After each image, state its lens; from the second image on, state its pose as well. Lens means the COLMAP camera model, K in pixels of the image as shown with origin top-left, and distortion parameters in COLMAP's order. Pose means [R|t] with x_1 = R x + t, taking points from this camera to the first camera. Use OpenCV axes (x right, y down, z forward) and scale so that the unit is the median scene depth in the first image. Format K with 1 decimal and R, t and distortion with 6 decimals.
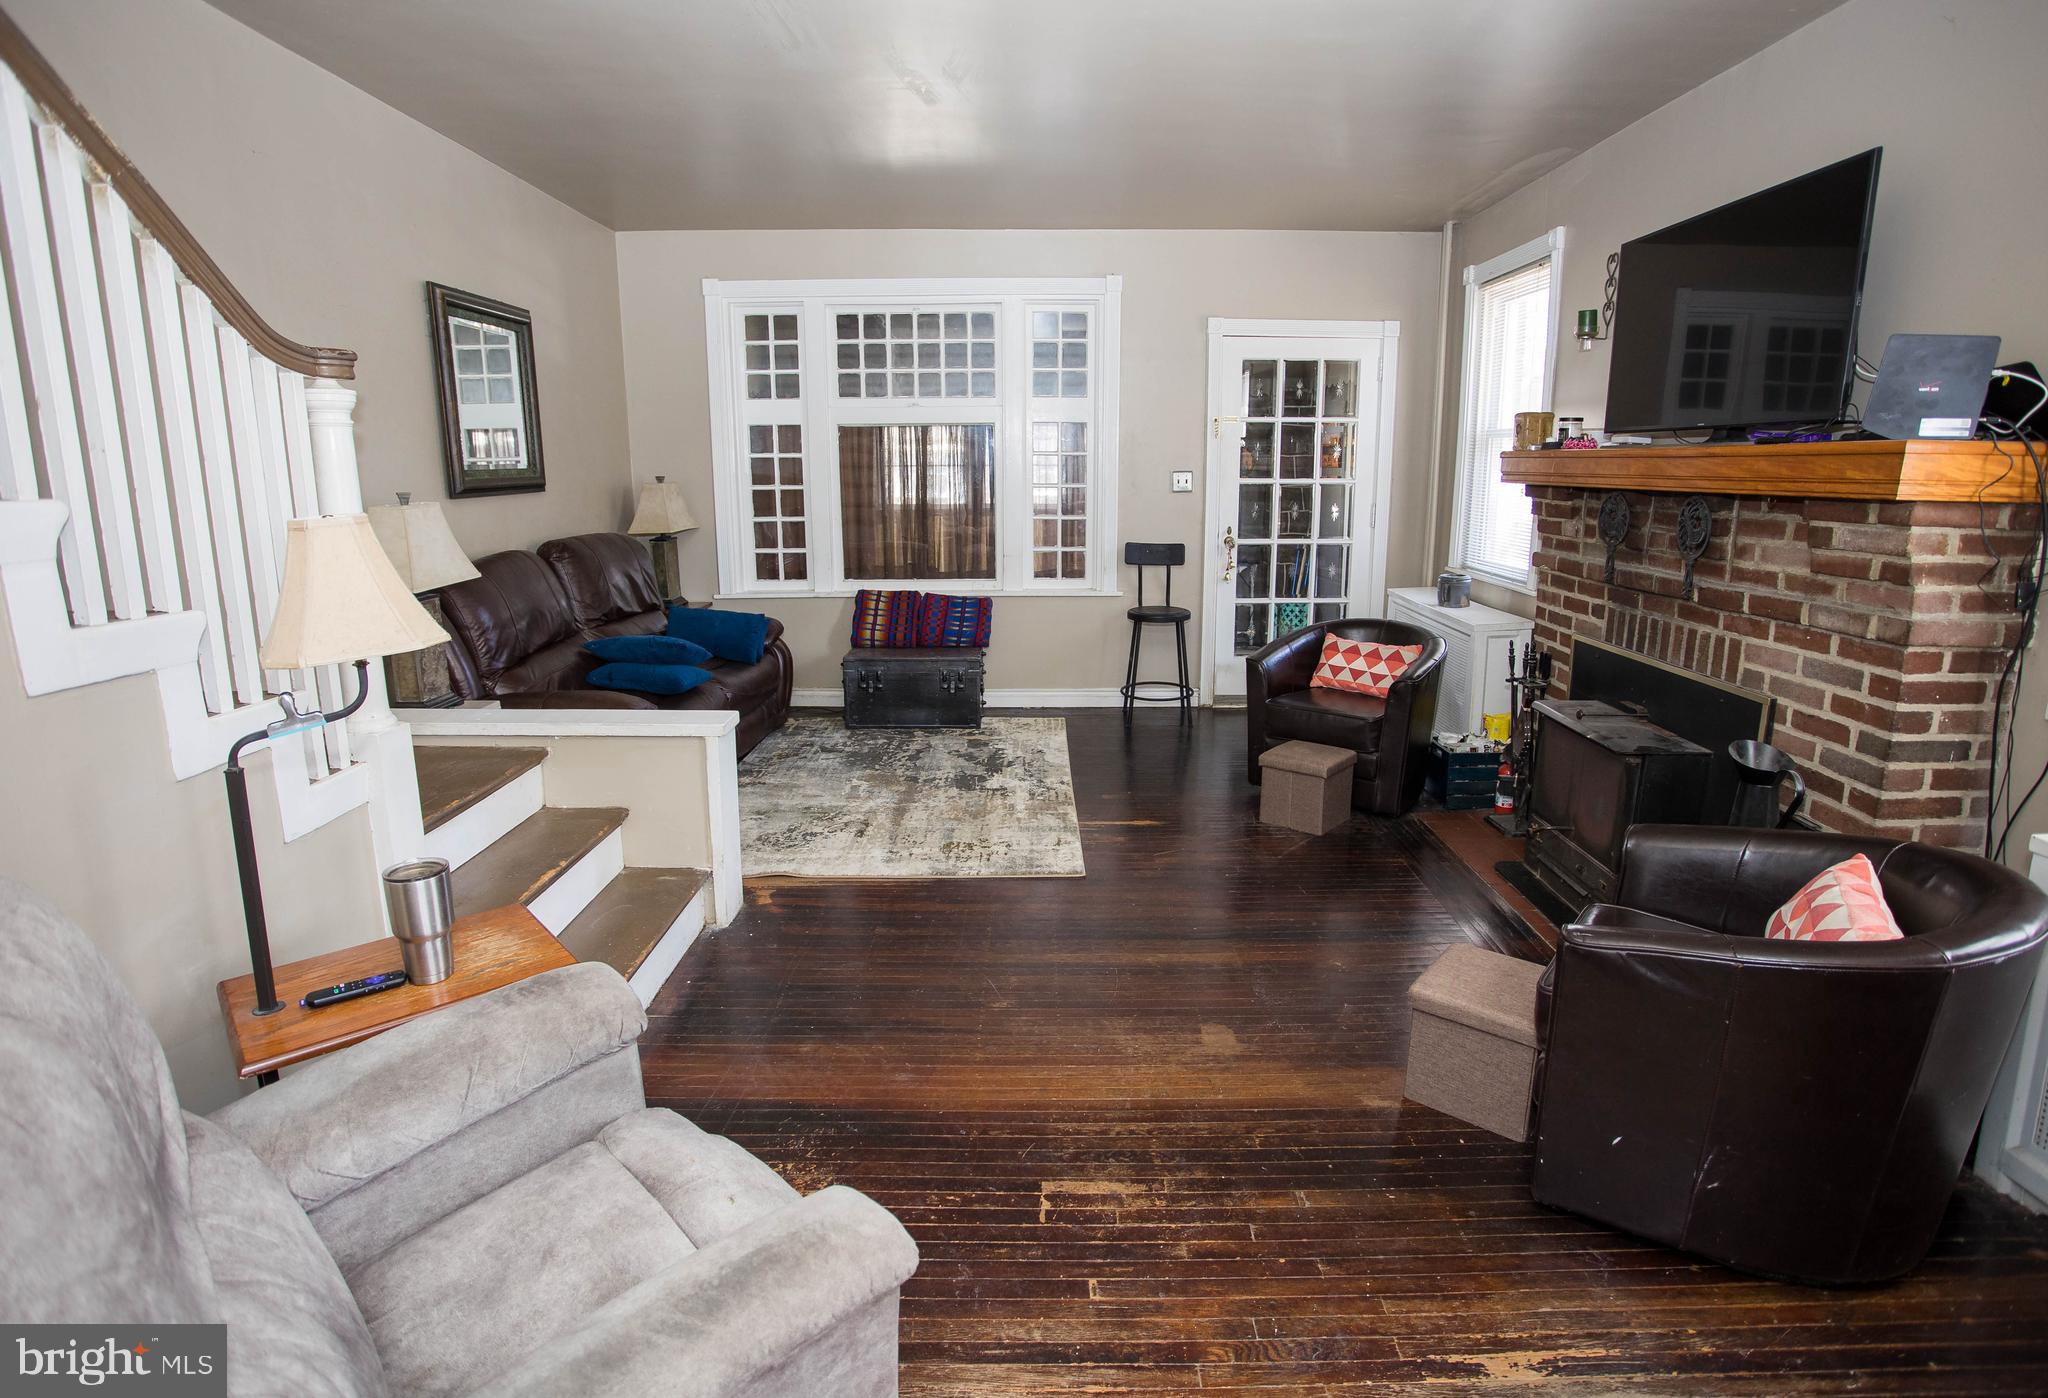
lens RADIAL K [[1050.8, 0, 1041.7], [0, 1050.8, 670.5], [0, 0, 1]] dist [-0.062311, 0.025425]
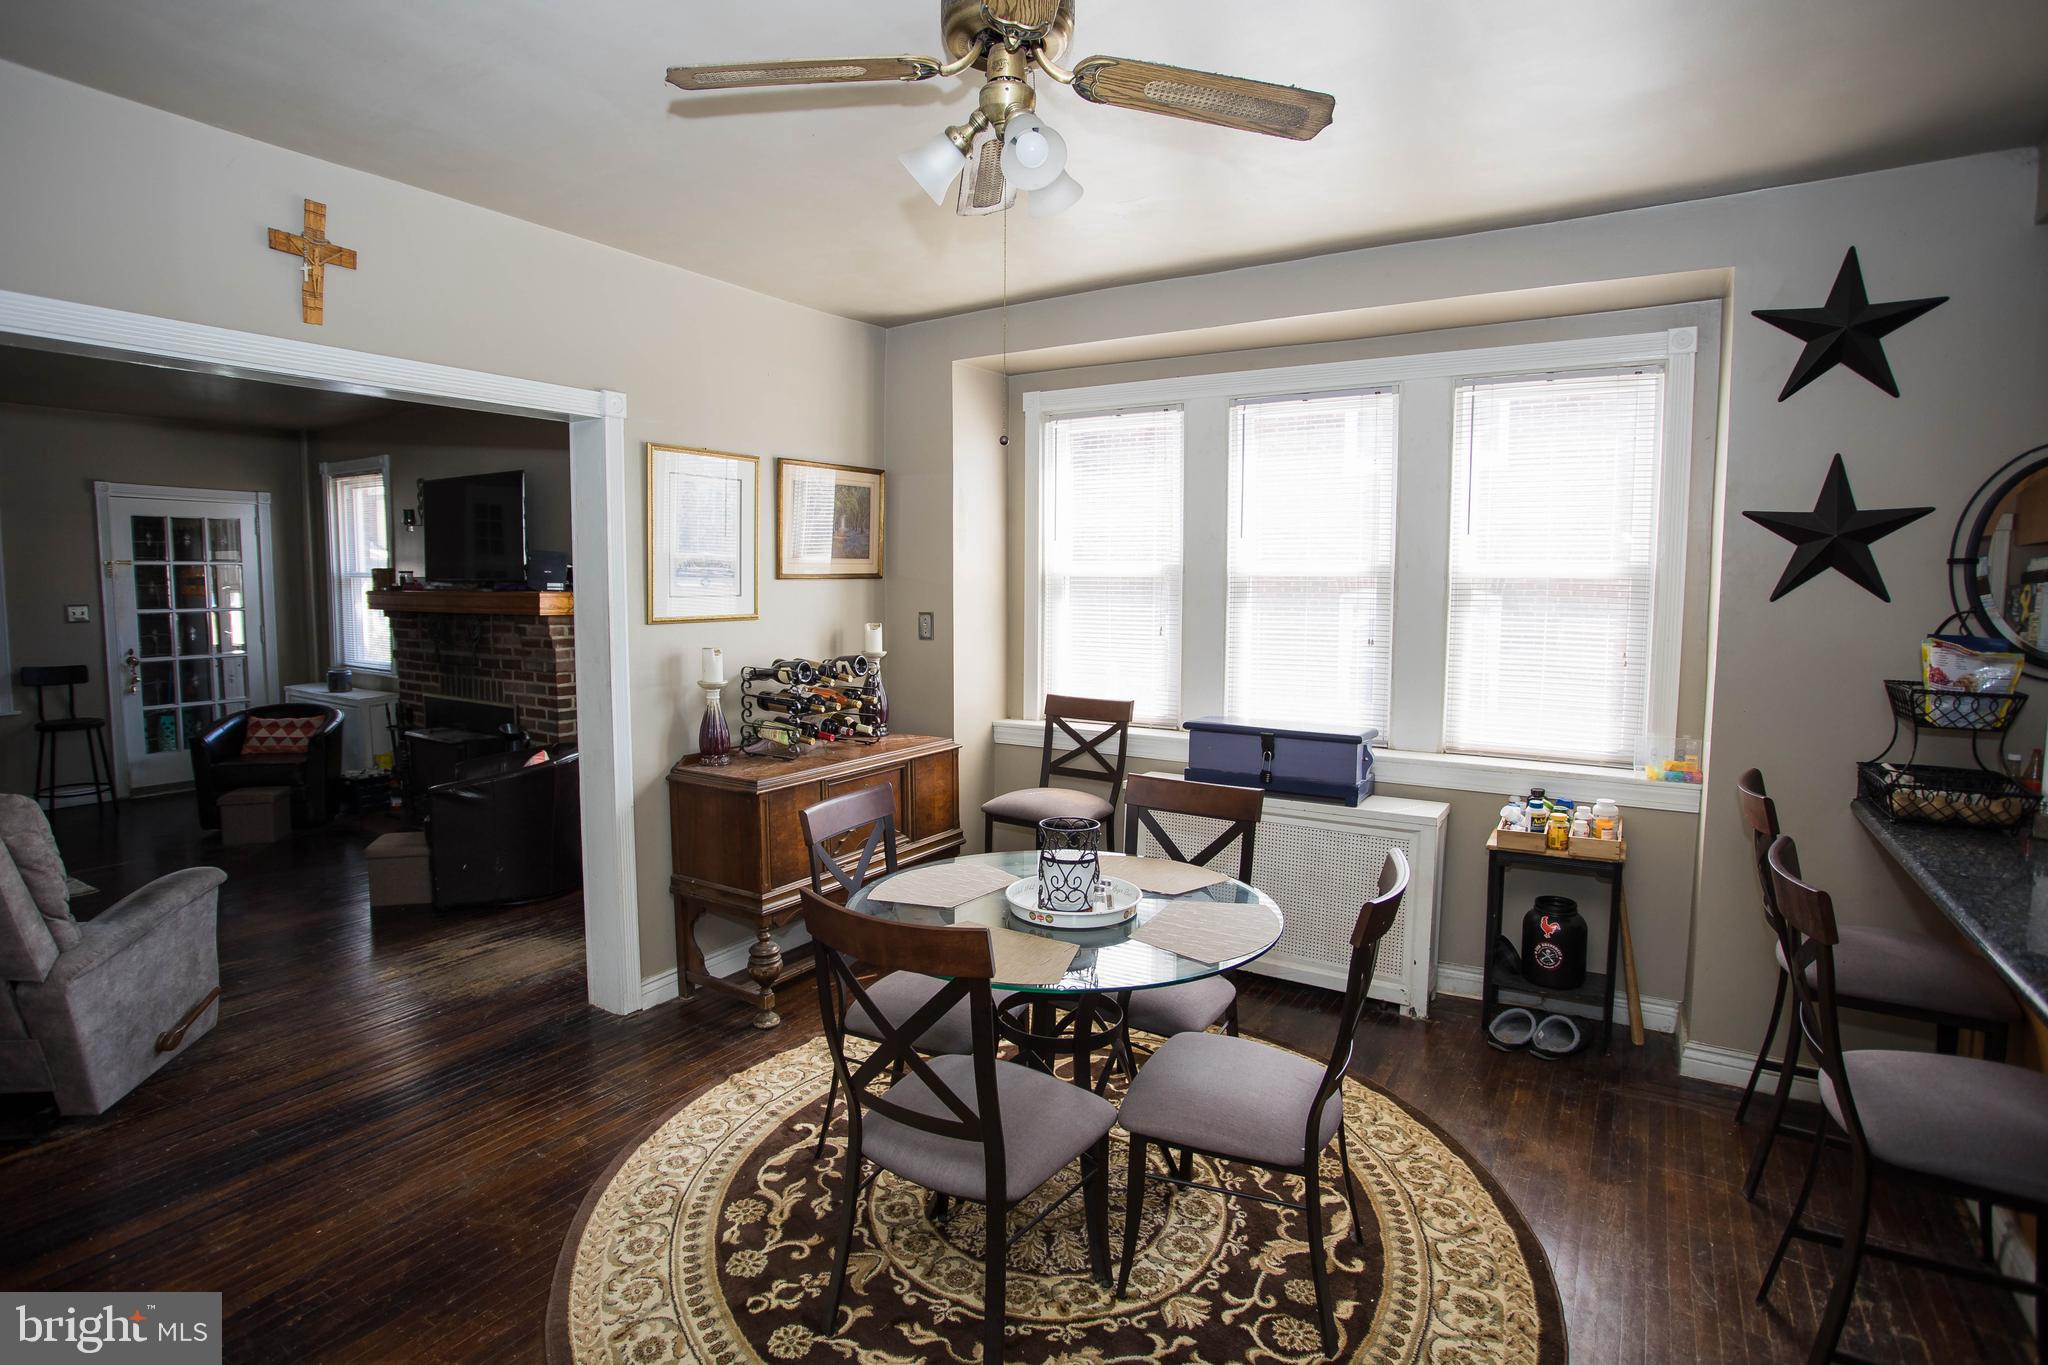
lens RADIAL K [[1054.5, 0, 1040.2], [0, 1054.5, 665.1], [0, 0, 1]] dist [-0.066899, 0.025093]
pose [[0.536015, -0.068645, 0.841413, -0.358120], [0.159425, 0.986986, -0.021039, 0.108953], [-0.829019, 0.145419, 0.539983, -0.741575]]
